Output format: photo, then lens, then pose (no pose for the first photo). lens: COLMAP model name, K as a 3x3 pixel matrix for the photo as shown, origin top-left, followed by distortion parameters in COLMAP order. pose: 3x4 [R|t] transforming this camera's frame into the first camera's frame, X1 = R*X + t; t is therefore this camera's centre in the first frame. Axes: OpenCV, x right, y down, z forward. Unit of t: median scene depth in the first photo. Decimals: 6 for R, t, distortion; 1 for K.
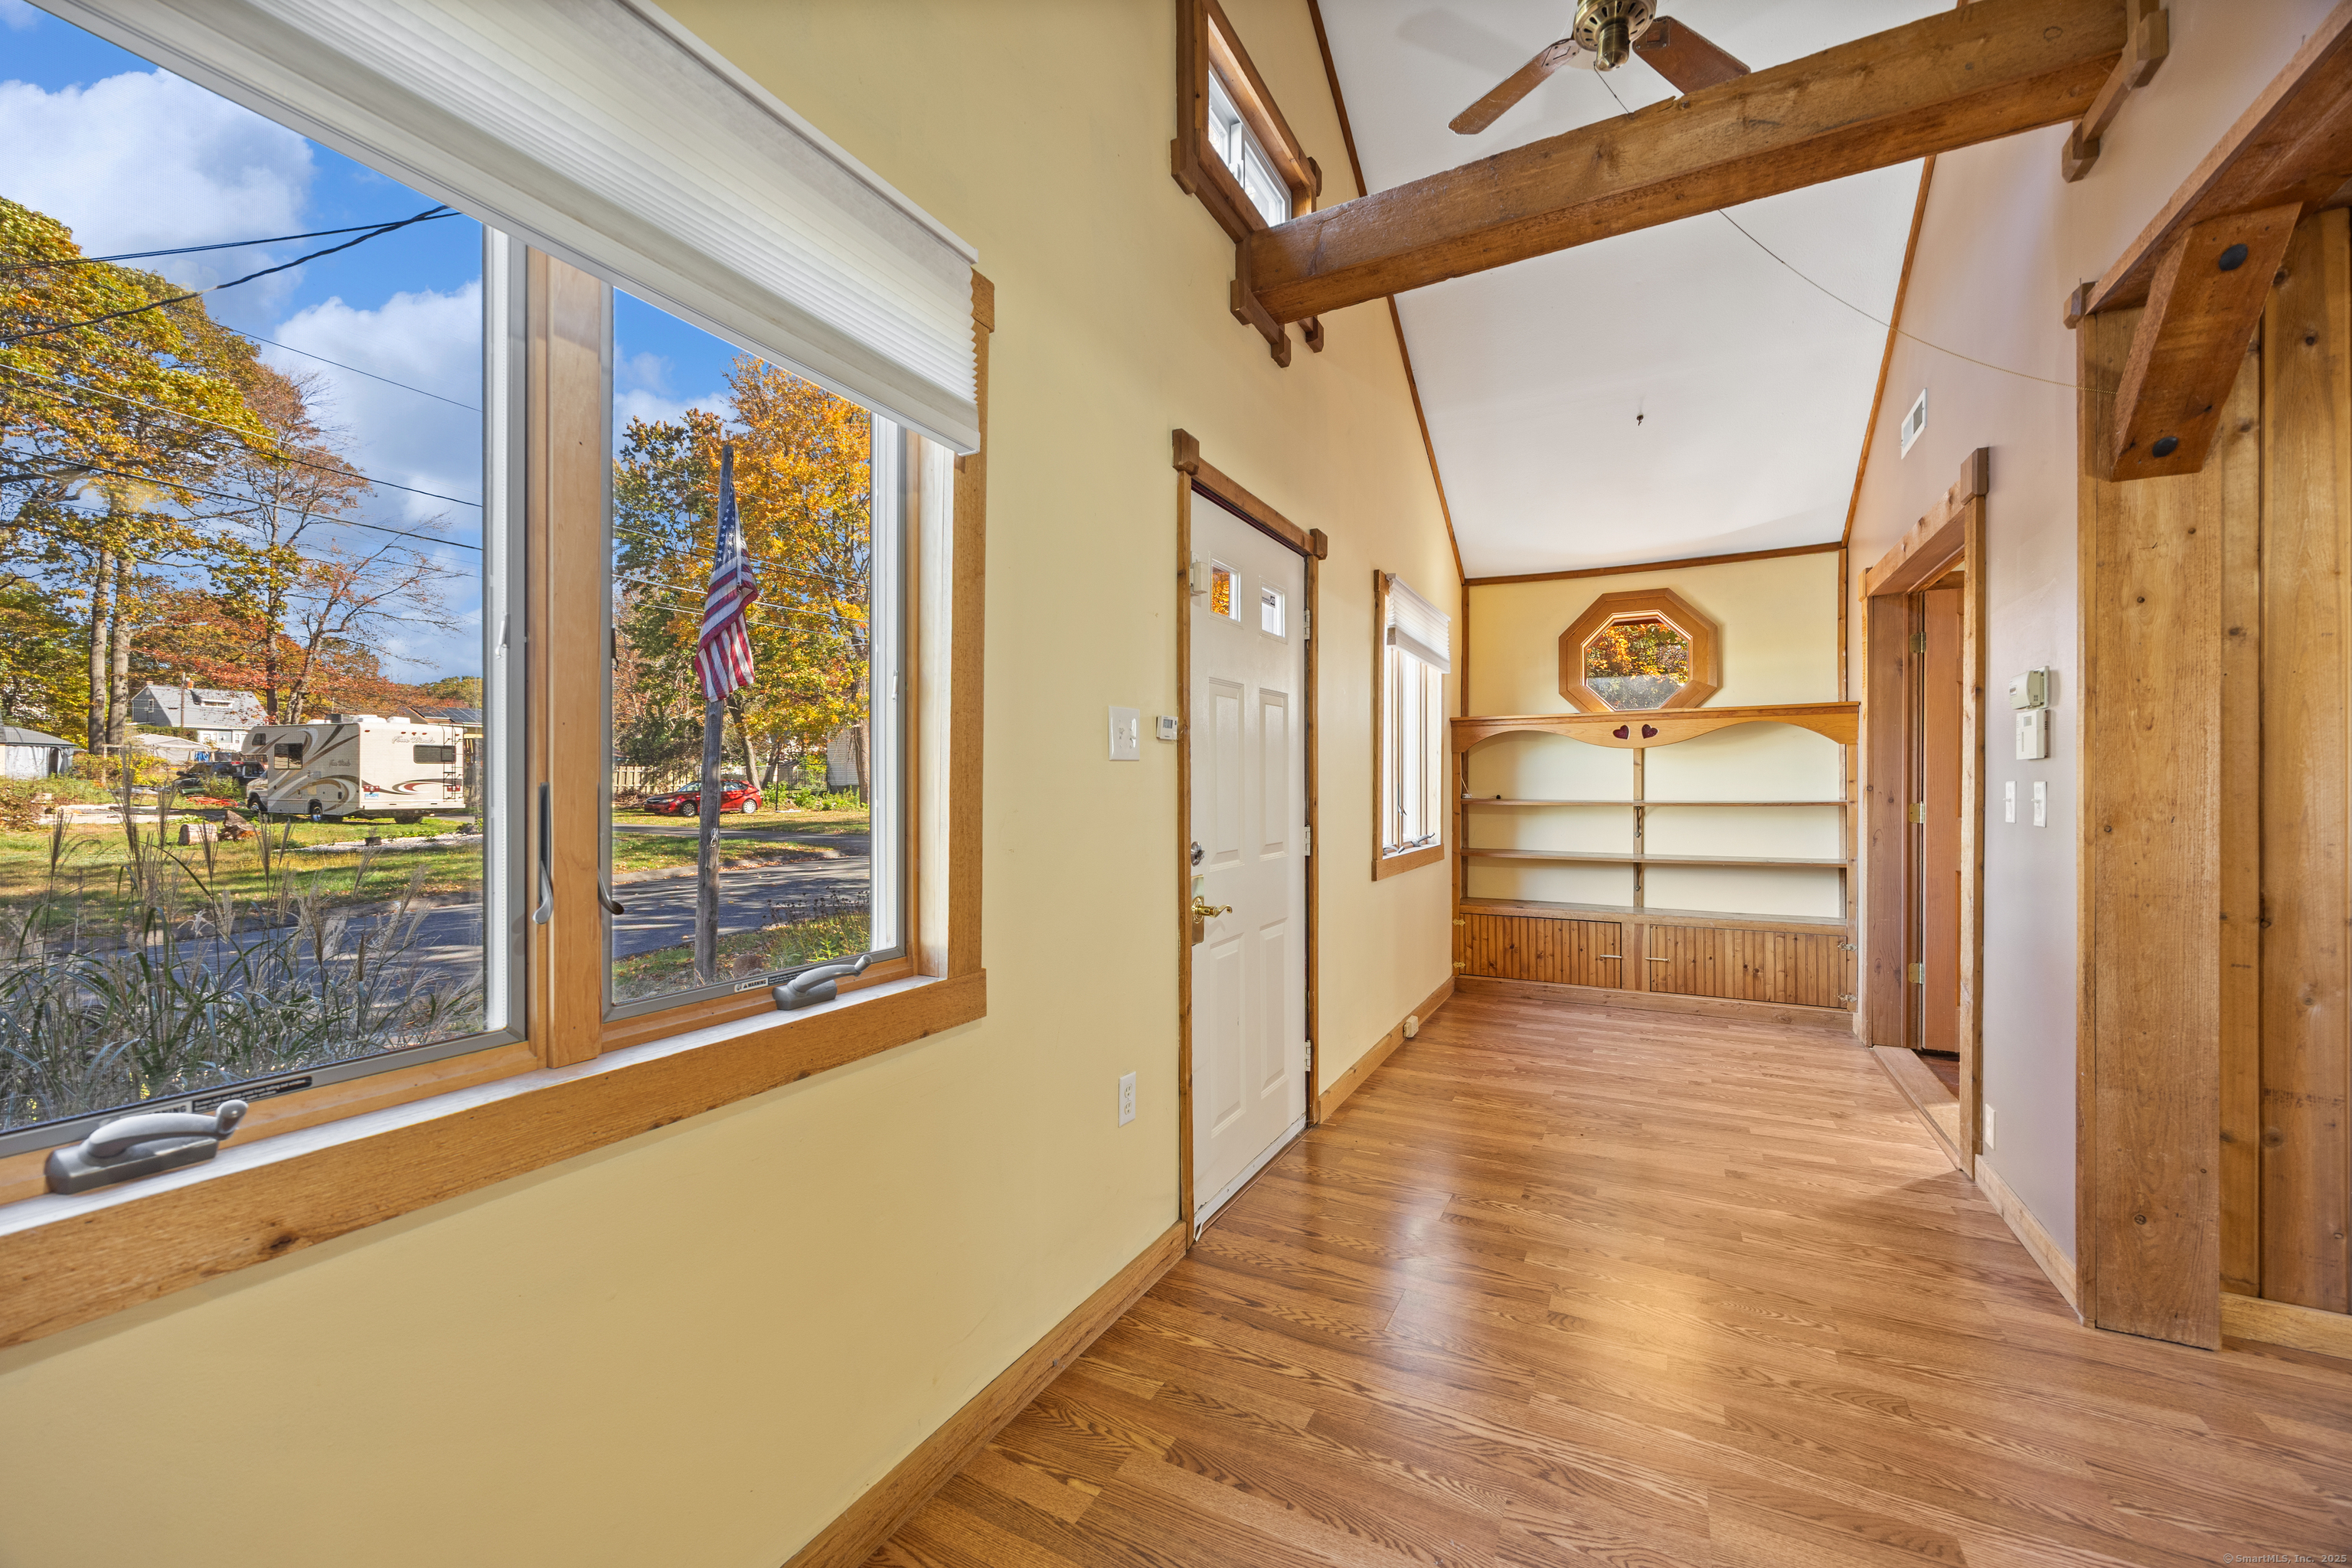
lens RADIAL K [[910.3, 0, 1236.9], [0, 910.3, 786.1], [0, 0, 1]] dist [-0.000372, -0.001661]
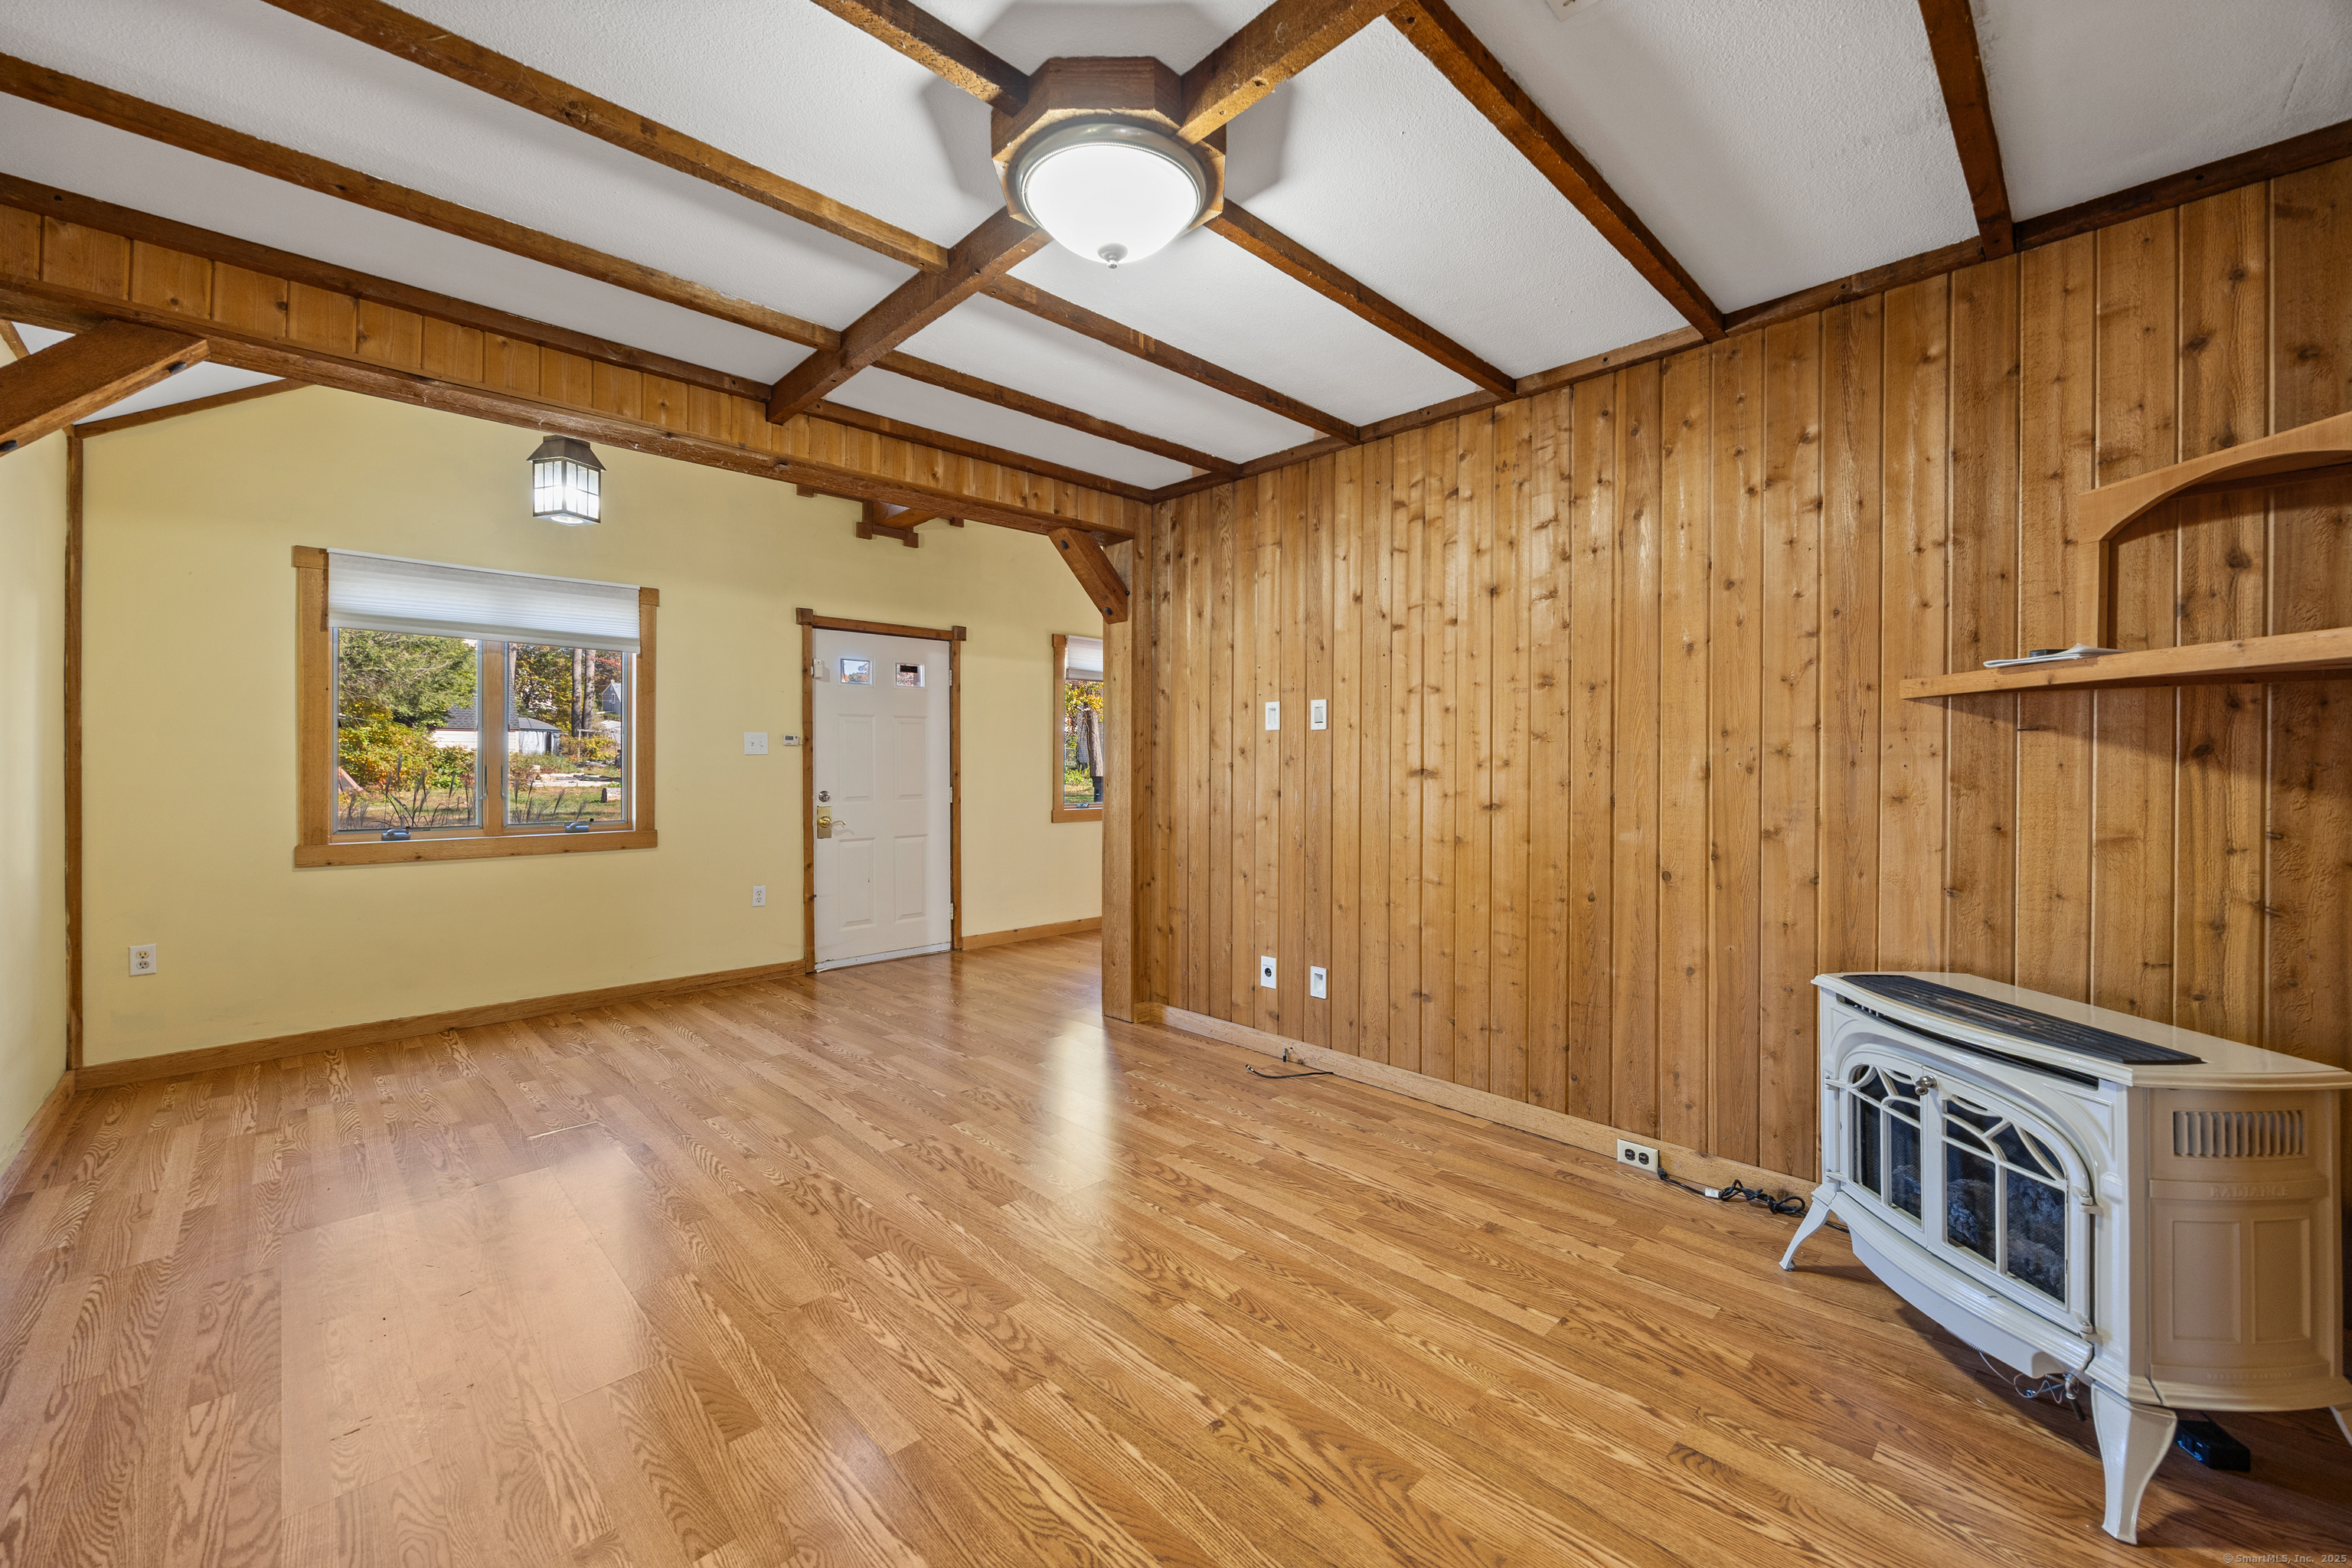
lens RADIAL K [[910.3, 0, 1174.8], [0, 910.3, 772.6], [0, 0, 1]] dist [-0.000372, -0.001661]
pose [[0.955217, 0.001079, -0.295904, 1.211133], [0.000861, 0.999979, 0.006426, 0.003223], [0.295904, -0.006393, 0.955196, -0.711235]]
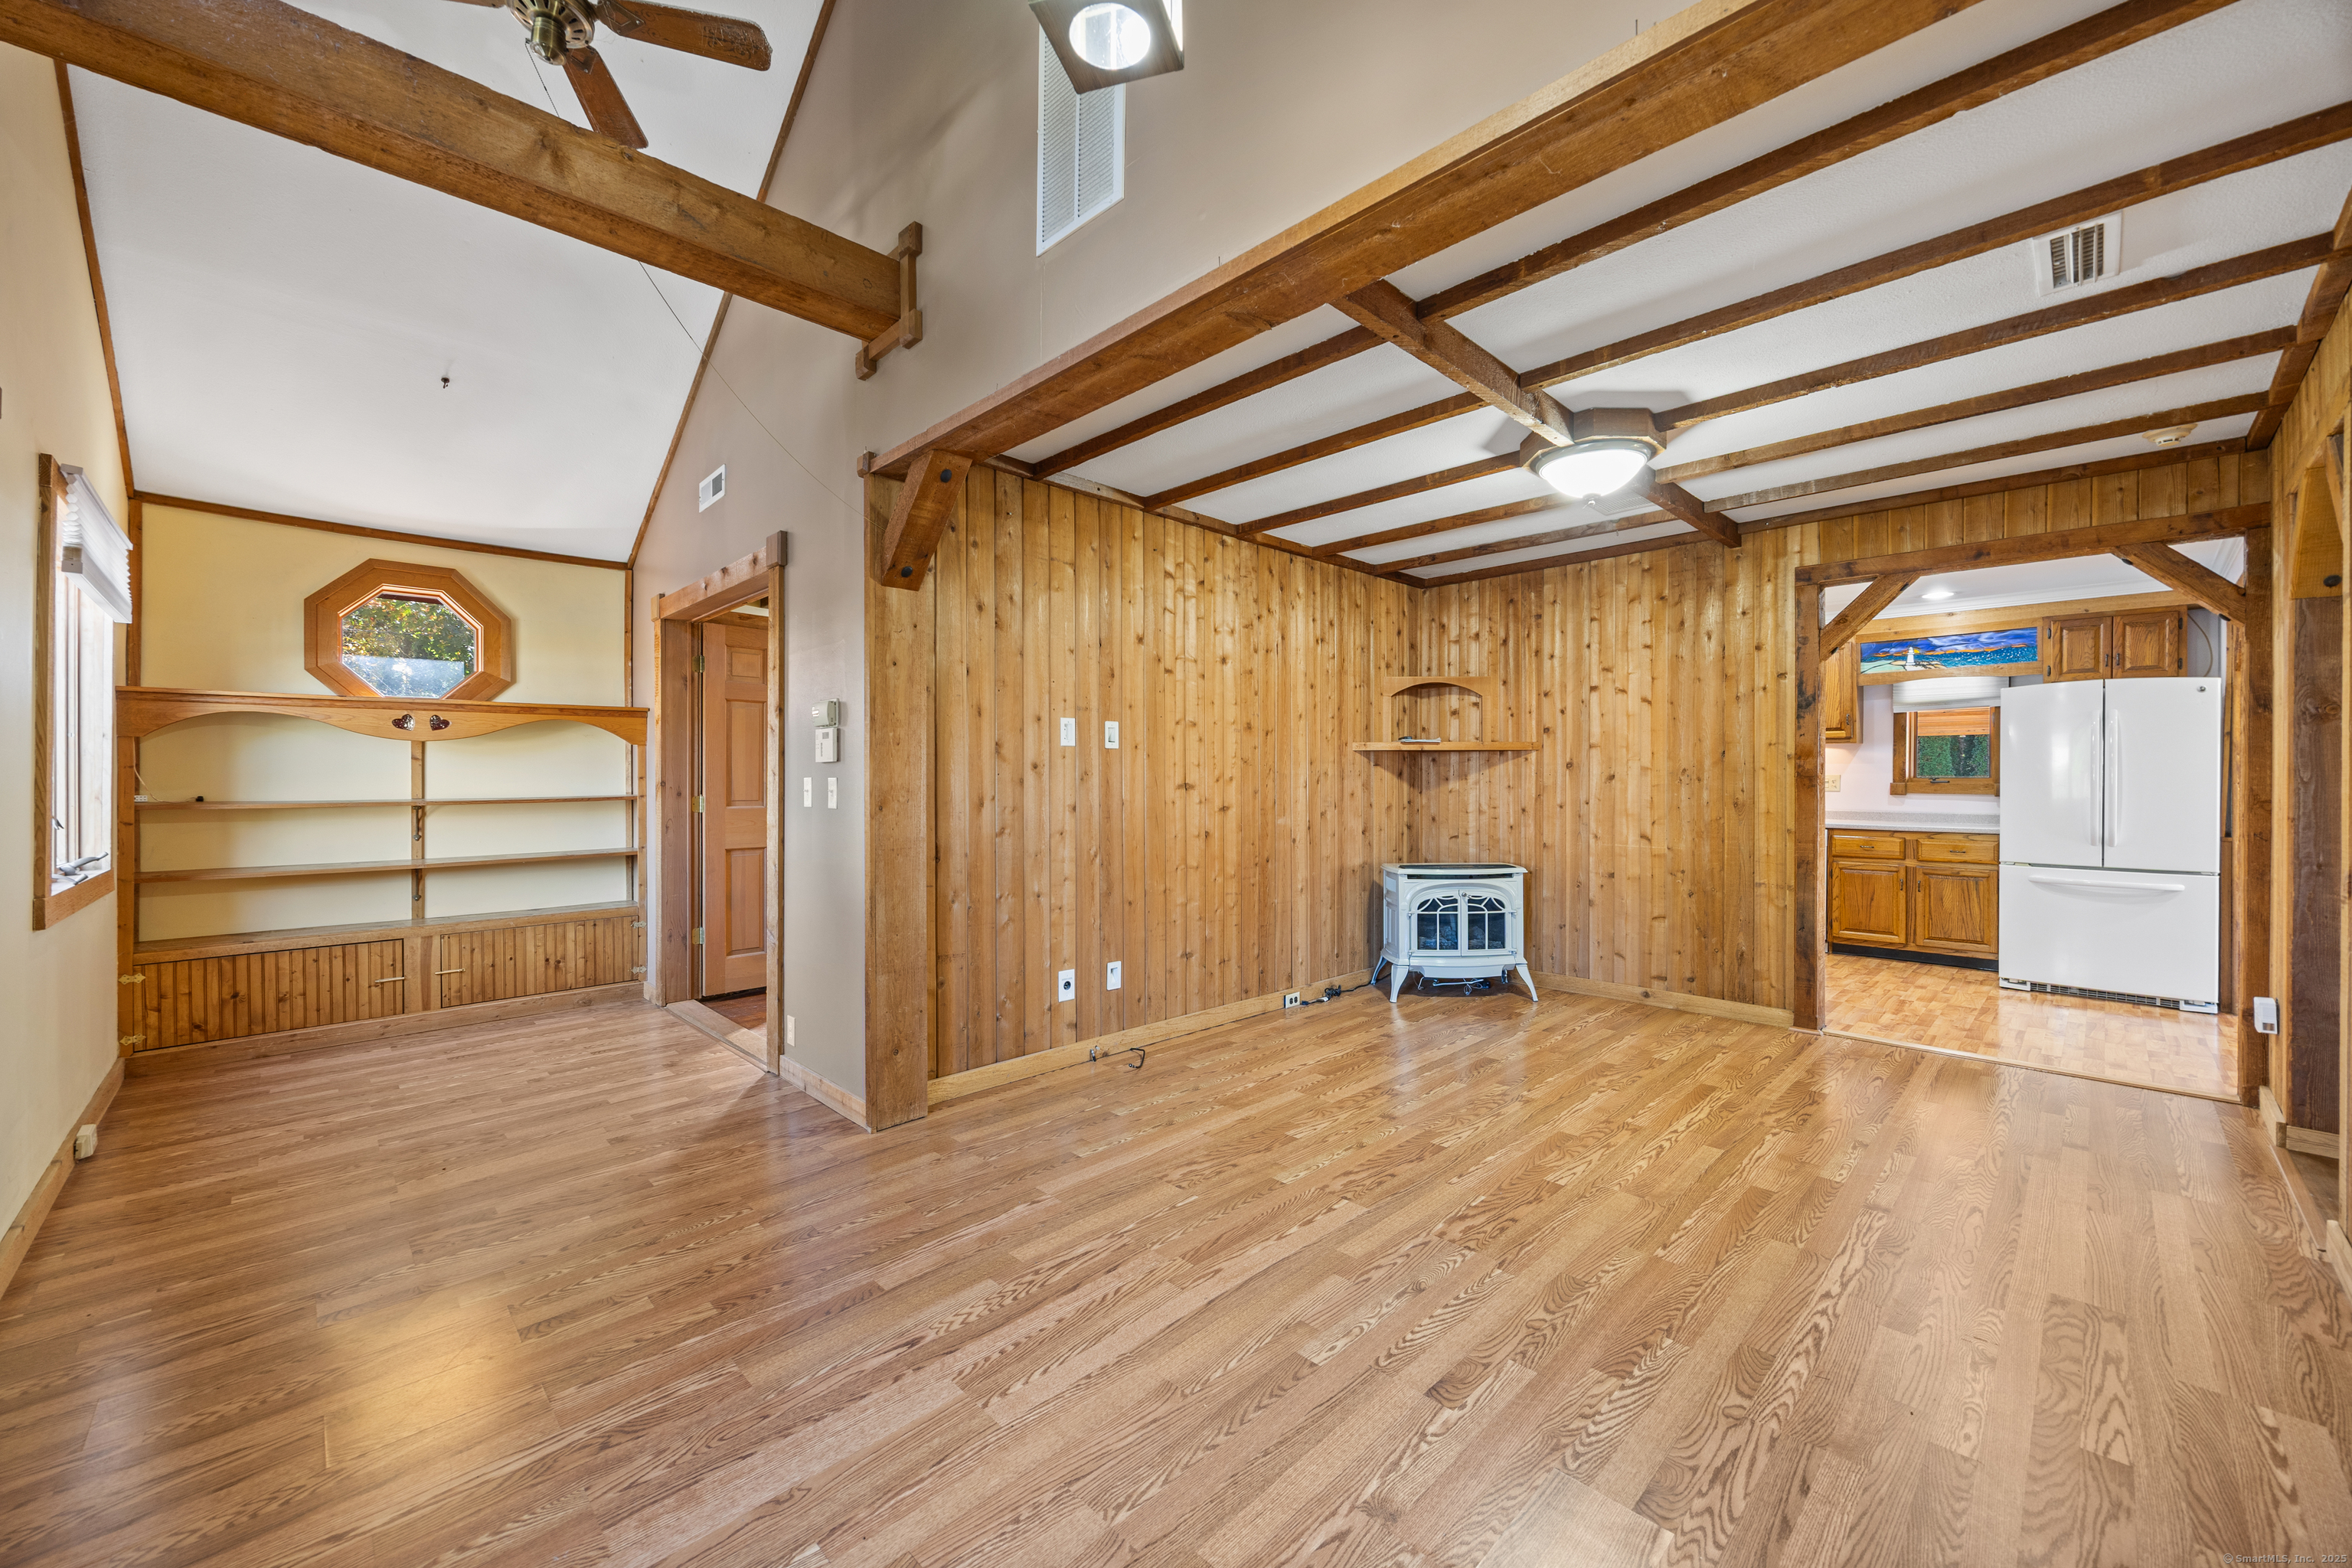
lens RADIAL K [[910.3, 0, 1162.0], [0, 910.3, 785.2], [0, 0, 1]] dist [-0.000372, -0.001661]
pose [[0.305273, -0.006649, 0.952242, -0.273145], [0.005609, 0.999971, 0.005184, 0.001983], [-0.952248, 0.003759, 0.305302, 0.047057]]
